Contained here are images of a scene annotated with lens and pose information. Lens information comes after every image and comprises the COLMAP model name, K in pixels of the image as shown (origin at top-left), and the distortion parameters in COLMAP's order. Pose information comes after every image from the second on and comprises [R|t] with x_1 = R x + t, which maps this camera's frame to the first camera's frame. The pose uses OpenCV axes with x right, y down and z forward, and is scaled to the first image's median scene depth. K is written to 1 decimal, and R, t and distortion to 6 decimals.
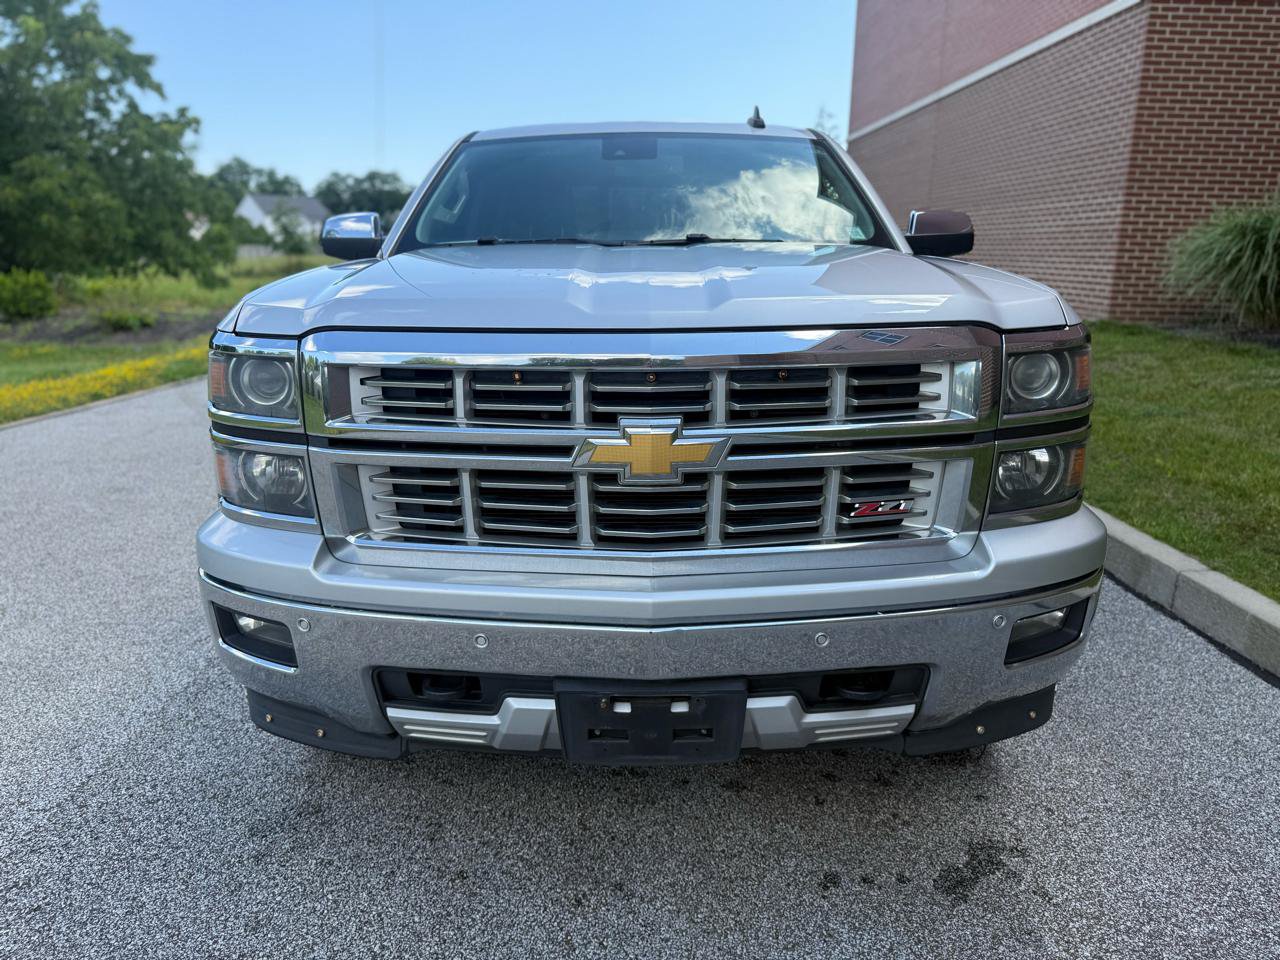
lens RADIAL K [[908.9, 0, 633.2], [0, 908.9, 480.3], [0, 0, 1]] dist [0.021159, -0.028540]
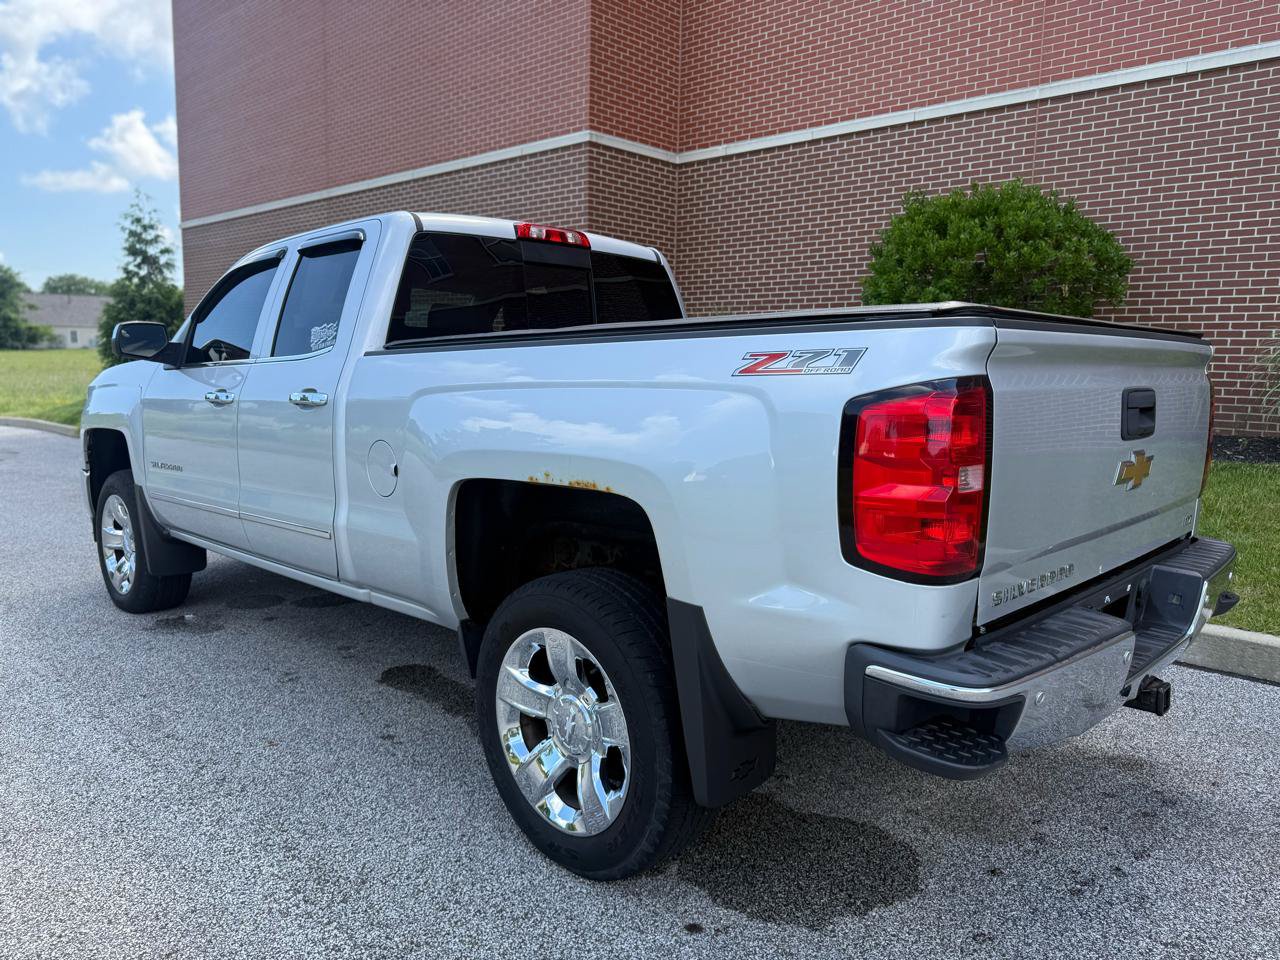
lens RADIAL K [[908.9, 0, 635.3], [0, 908.9, 483.9], [0, 0, 1]] dist [0.021159, -0.028540]
pose [[0.703622, -0.098462, 0.703719, -0.275680], [0.164882, 0.985946, -0.026910, -0.042602], [-0.691180, 0.134965, 0.709968, 0.164377]]
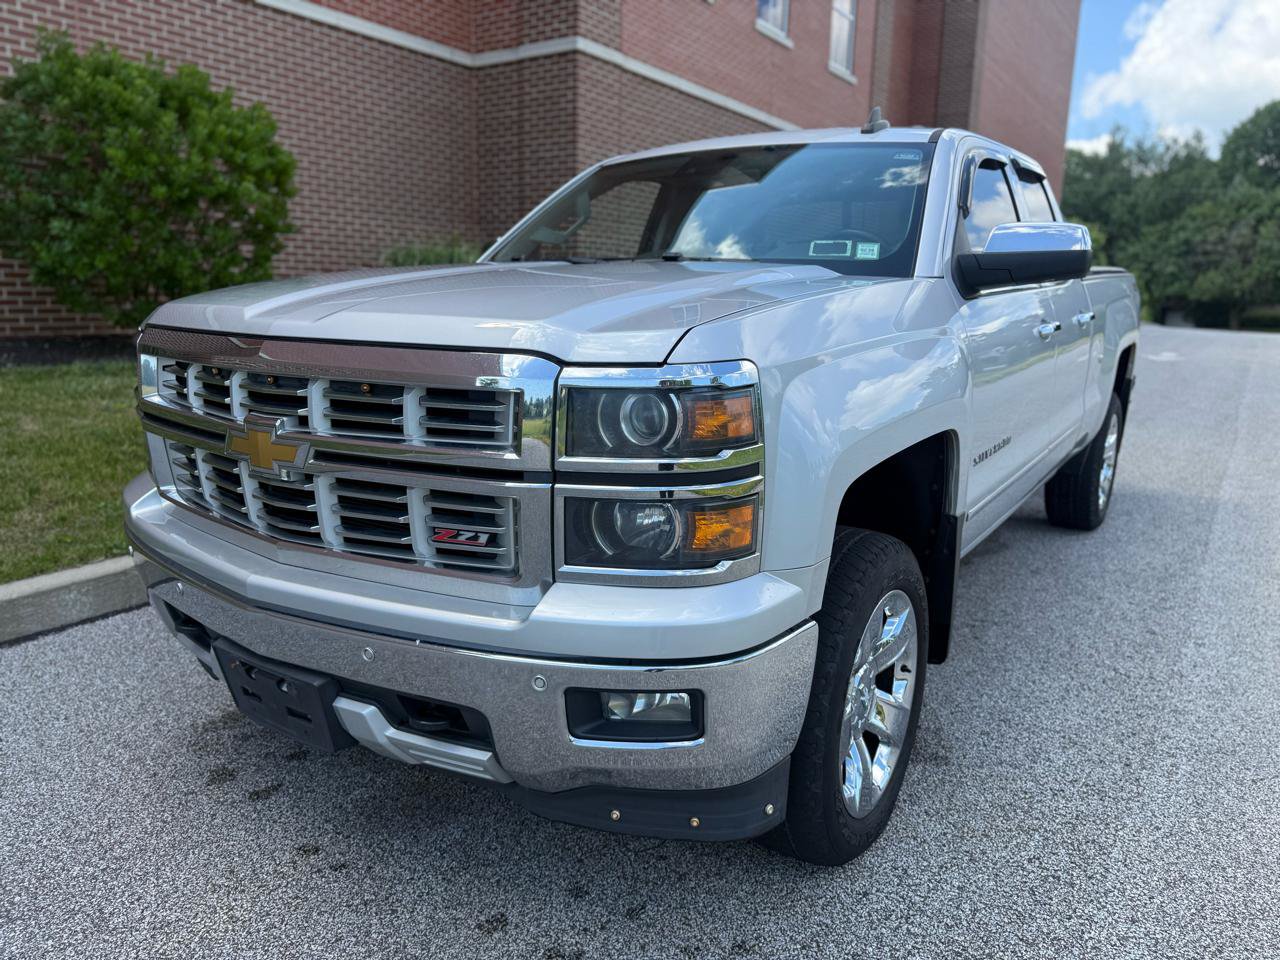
lens RADIAL K [[908.9, 0, 651.0], [0, 908.9, 478.5], [0, 0, 1]] dist [0.021159, -0.028540]
pose [[-0.829454, -0.141123, 0.540454, -0.180798], [0.104067, 0.911575, 0.397746, -0.236873], [-0.548795, 0.386156, -0.741423, 0.994613]]
